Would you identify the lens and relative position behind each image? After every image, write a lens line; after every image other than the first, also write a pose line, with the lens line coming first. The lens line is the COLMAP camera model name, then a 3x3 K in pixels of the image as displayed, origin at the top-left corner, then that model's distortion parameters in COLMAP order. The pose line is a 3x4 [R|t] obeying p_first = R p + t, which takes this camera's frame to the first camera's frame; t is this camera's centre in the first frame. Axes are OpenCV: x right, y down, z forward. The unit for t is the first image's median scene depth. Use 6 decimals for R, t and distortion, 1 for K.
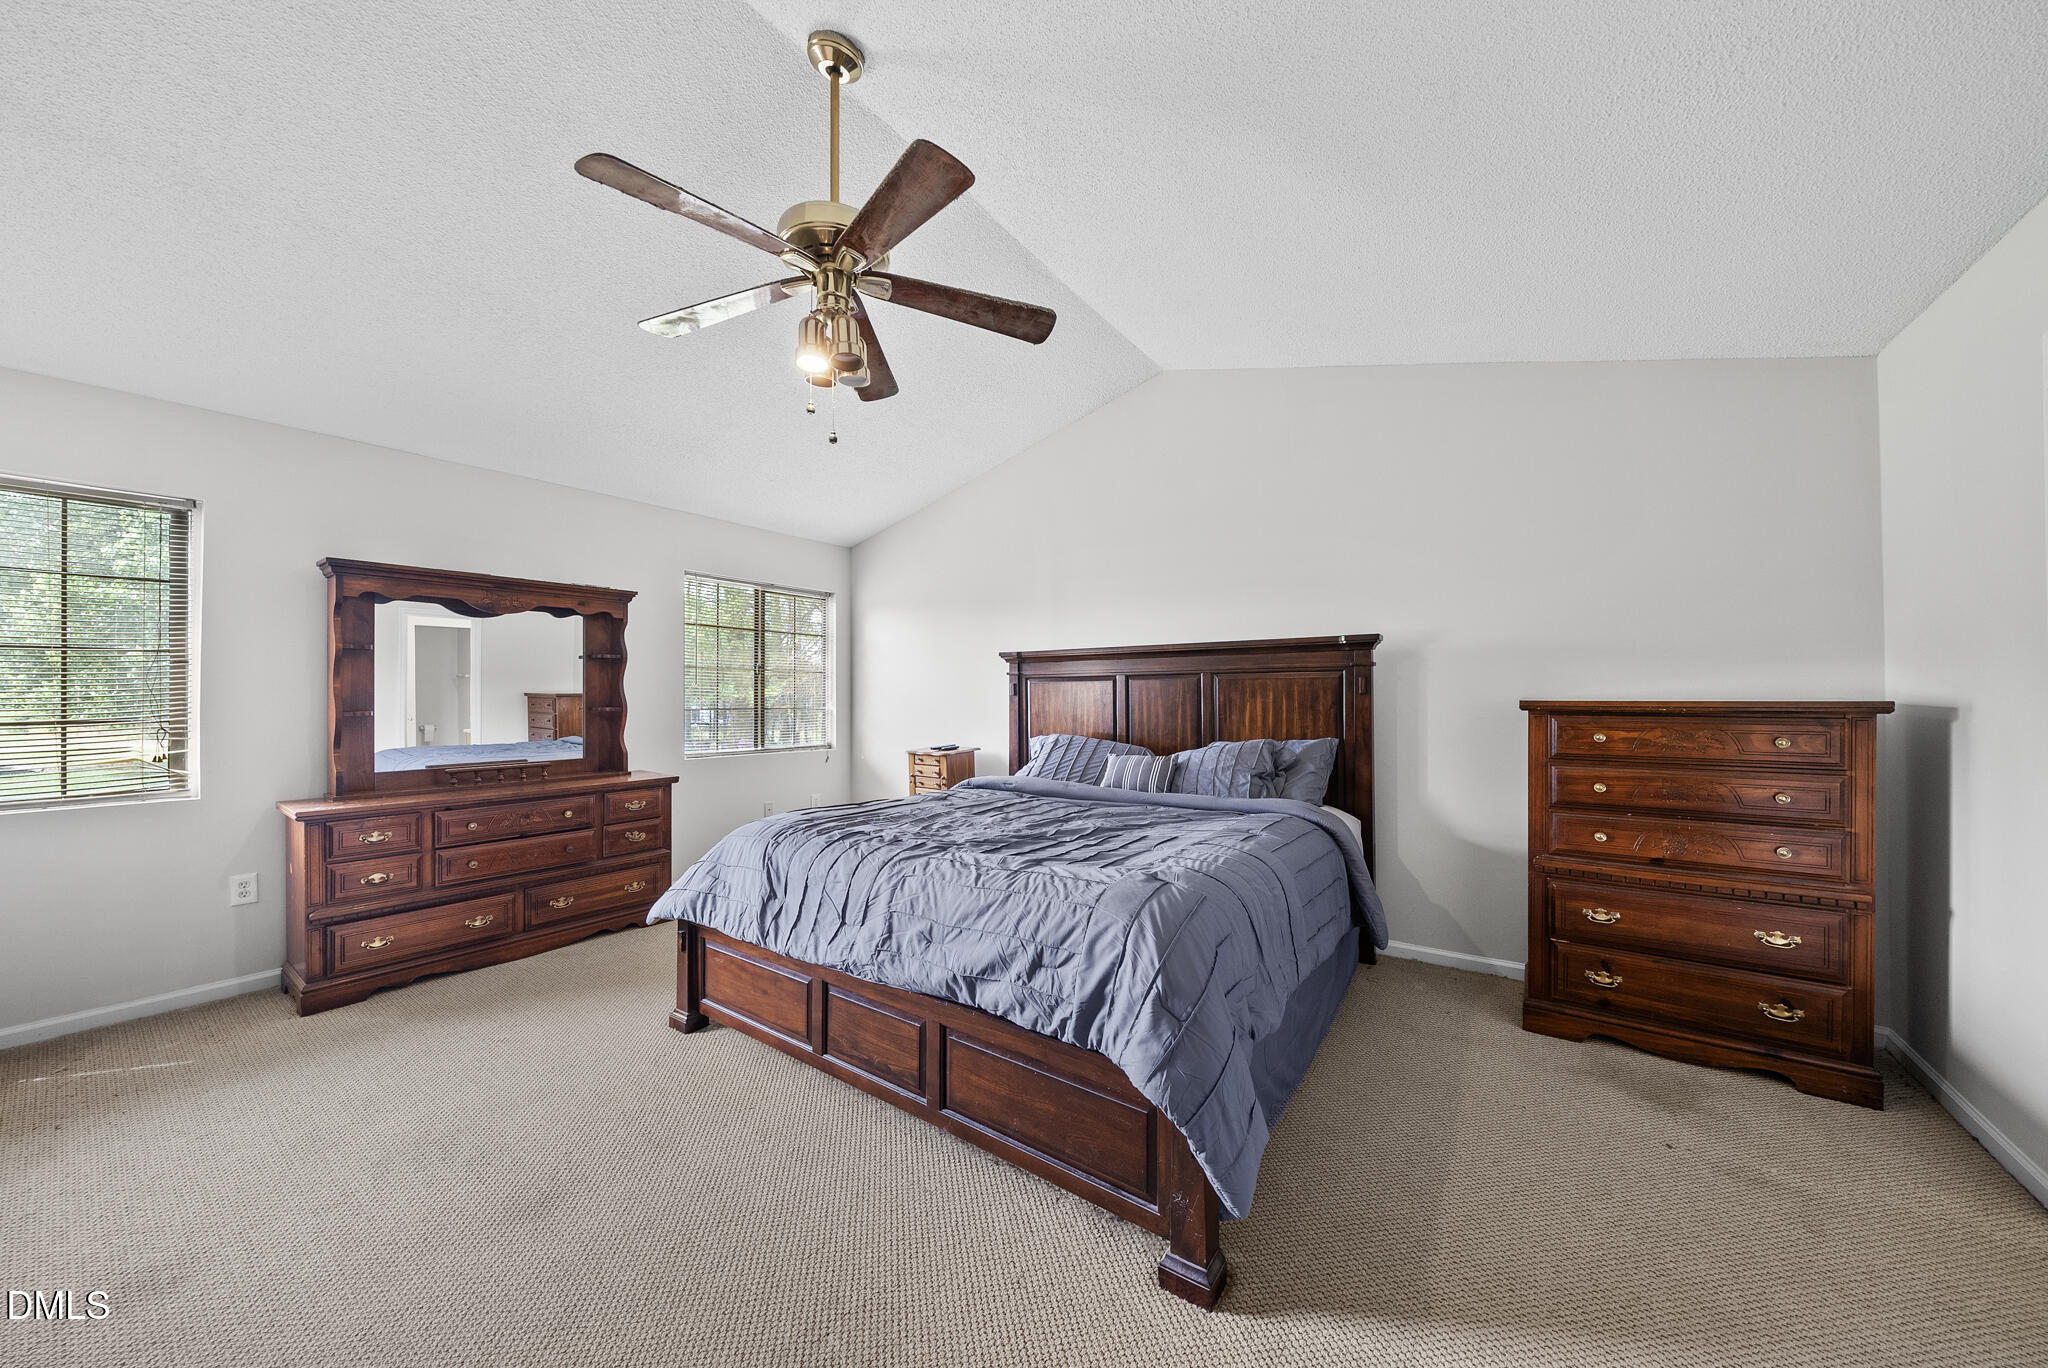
lens RADIAL K [[712.8, 0, 1026.2], [0, 712.8, 686.1], [0, 0, 1]] dist [-0.003034, 0.000058]
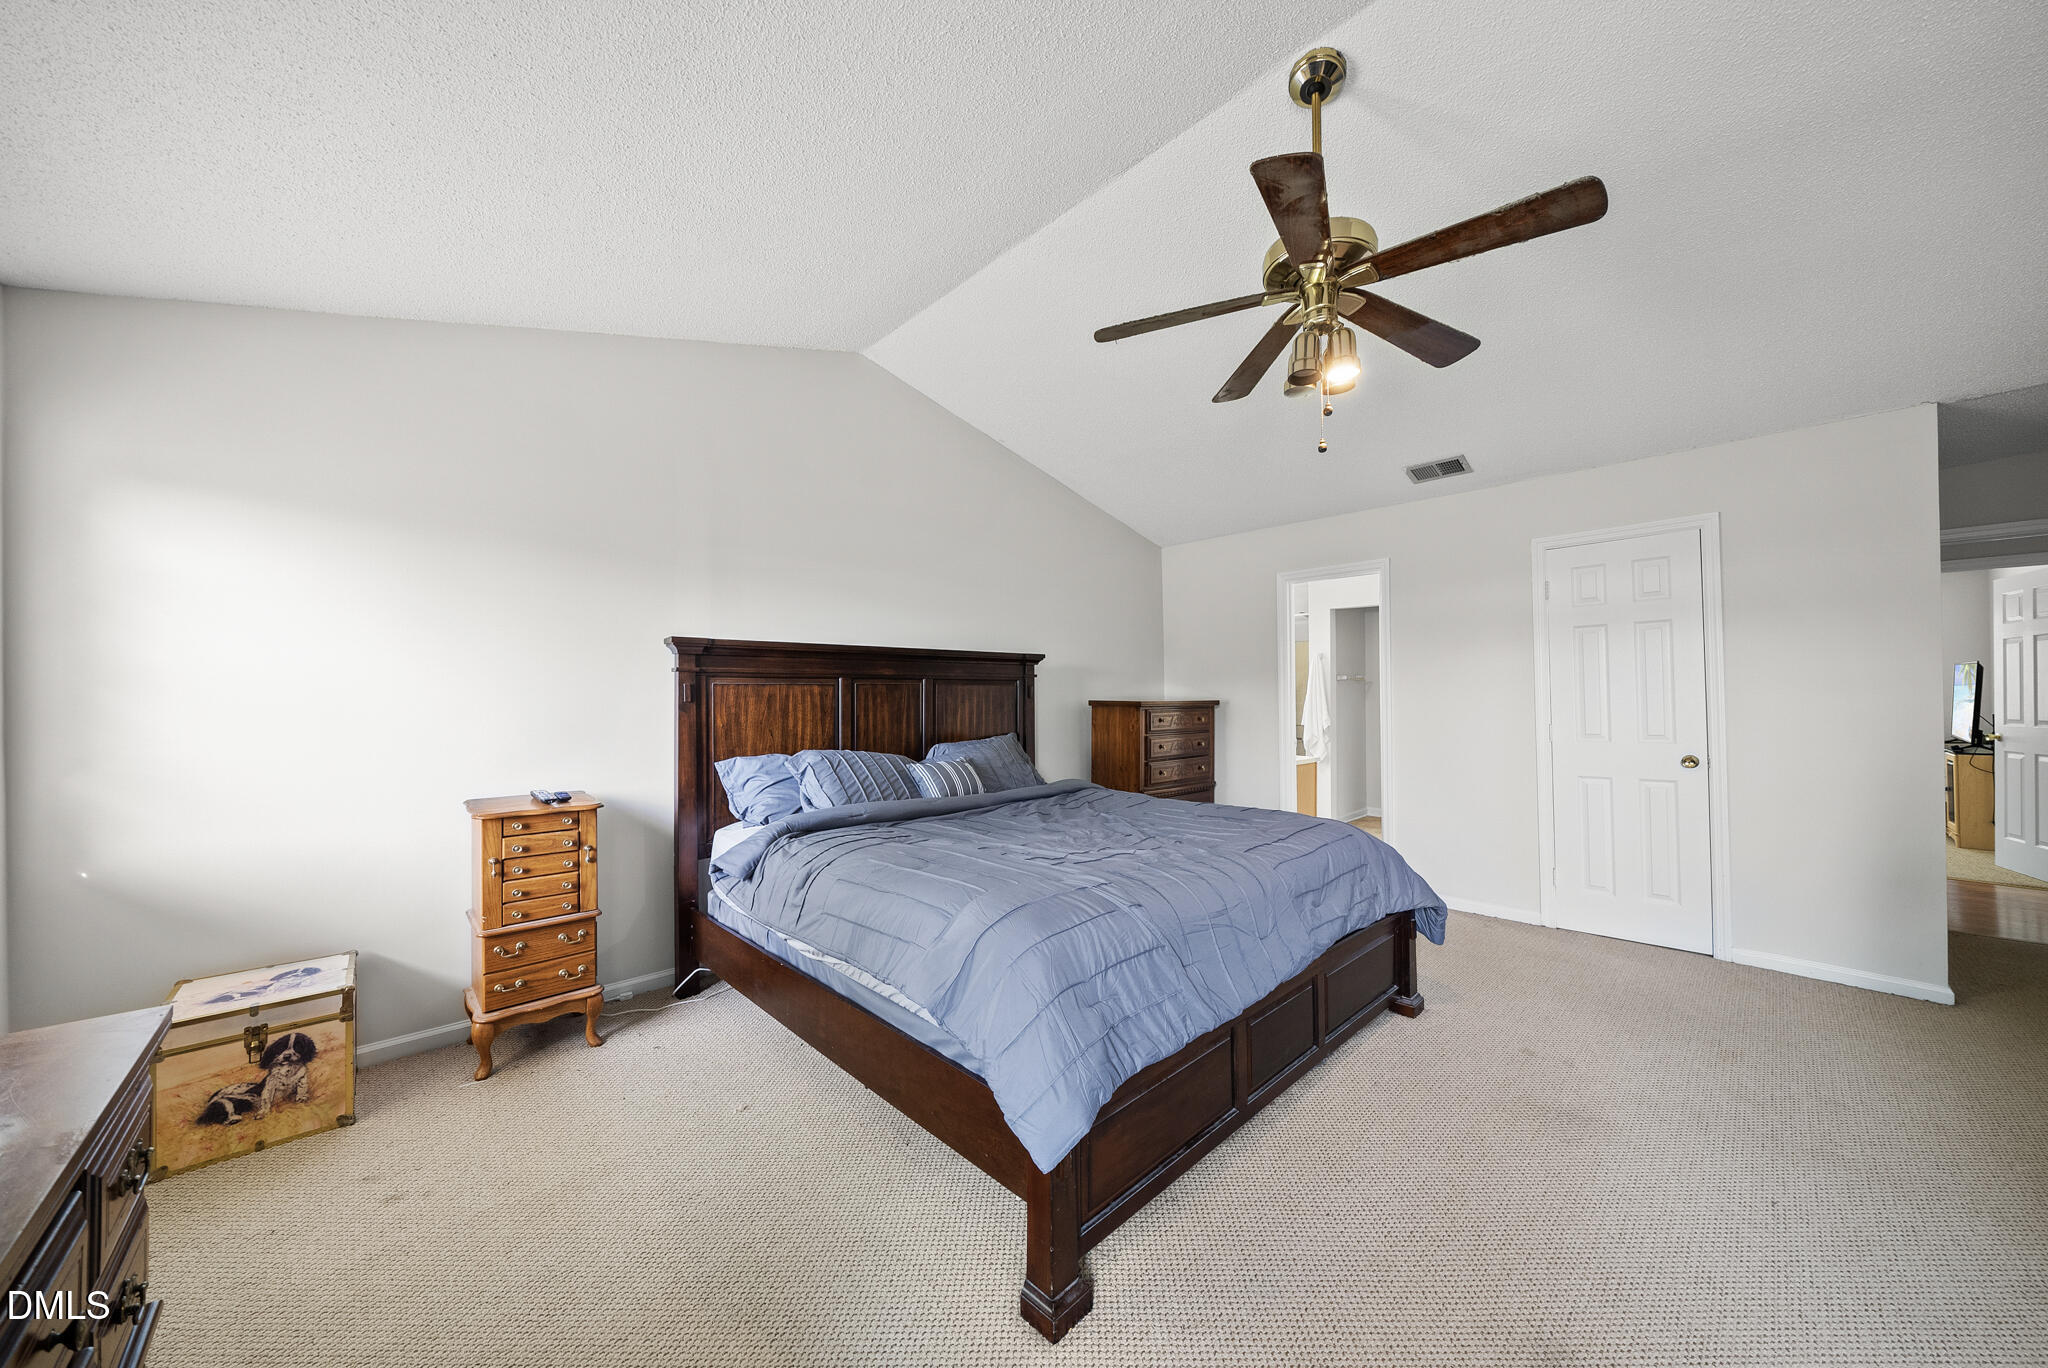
lens RADIAL K [[712.8, 0, 1030.9], [0, 712.8, 695.7], [0, 0, 1]] dist [-0.003034, 0.000058]
pose [[0.178719, 0.012521, 0.983820, -0.766254], [0.003561, 0.999904, -0.013372, 0.021419], [-0.983894, 0.005894, 0.178657, 0.696491]]
